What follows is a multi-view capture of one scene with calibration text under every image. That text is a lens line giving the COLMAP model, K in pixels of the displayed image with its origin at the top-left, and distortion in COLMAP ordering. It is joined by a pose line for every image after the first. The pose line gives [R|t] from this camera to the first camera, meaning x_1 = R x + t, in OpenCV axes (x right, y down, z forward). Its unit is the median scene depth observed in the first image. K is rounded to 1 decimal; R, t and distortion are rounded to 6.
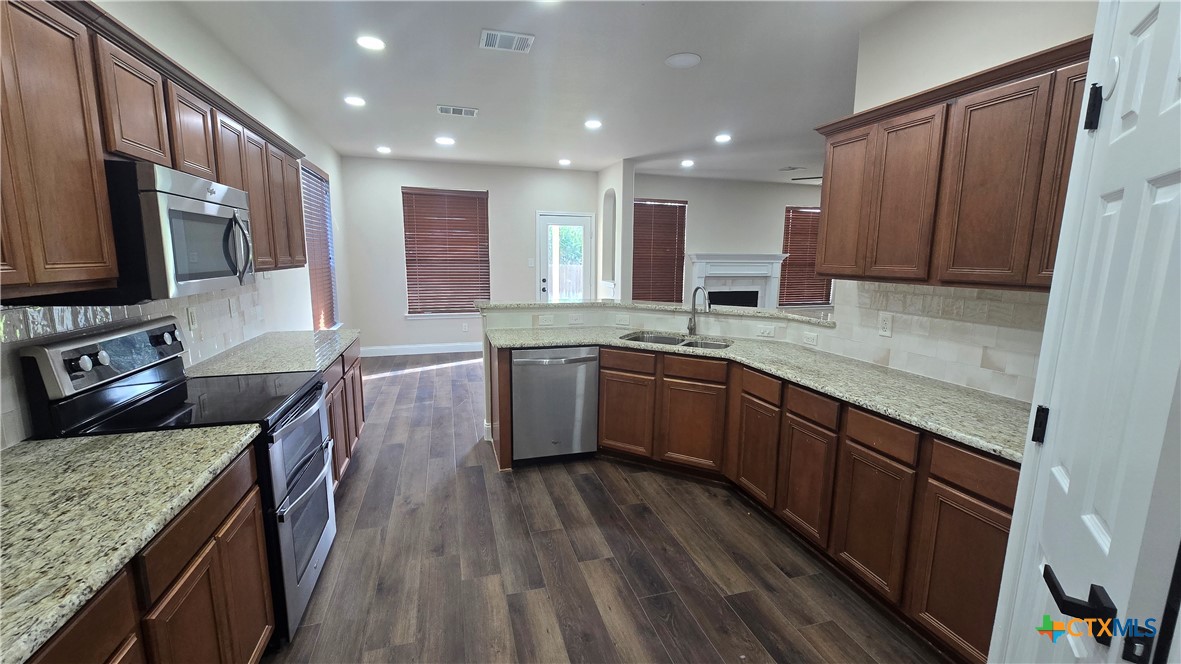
lens RADIAL K [[484.9, 0, 589.0], [0, 484.9, 331.2], [0, 0, 1]] dist [-0.006144, 0.000988]
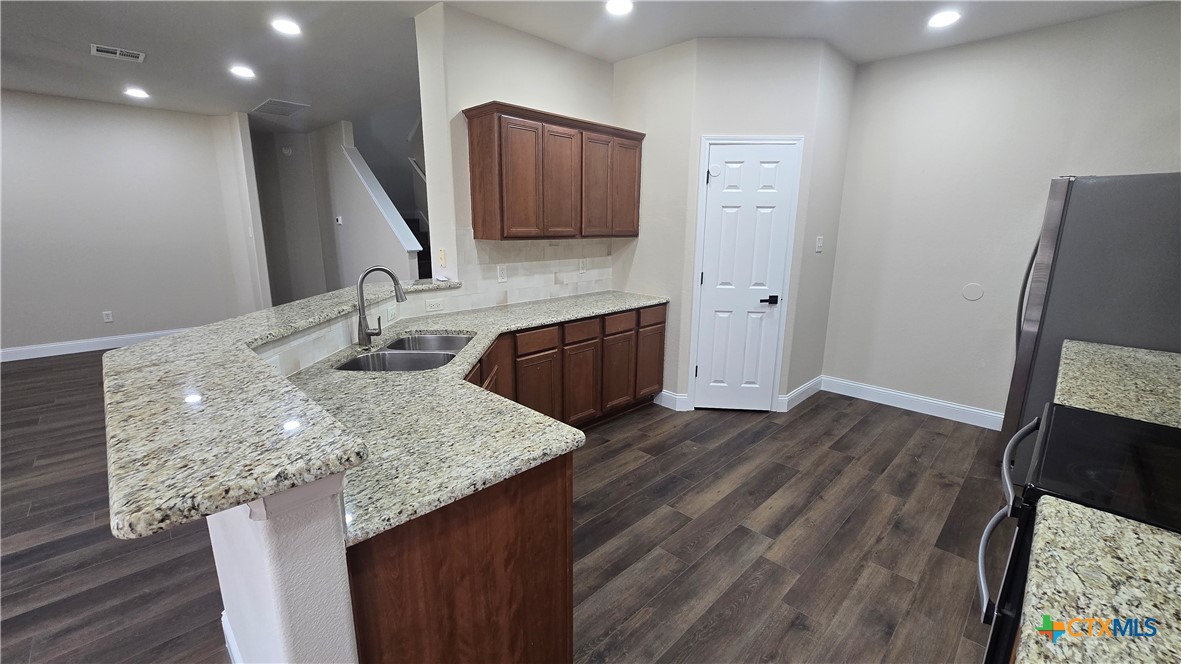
lens RADIAL K [[484.9, 0, 589.0], [0, 484.9, 331.2], [0, 0, 1]] dist [-0.006144, 0.000988]
pose [[-0.483049, -0.203326, 0.851659, -0.777089], [0.120784, 0.947892, 0.294807, -0.265953], [-0.867223, 0.245273, -0.433319, 1.664022]]
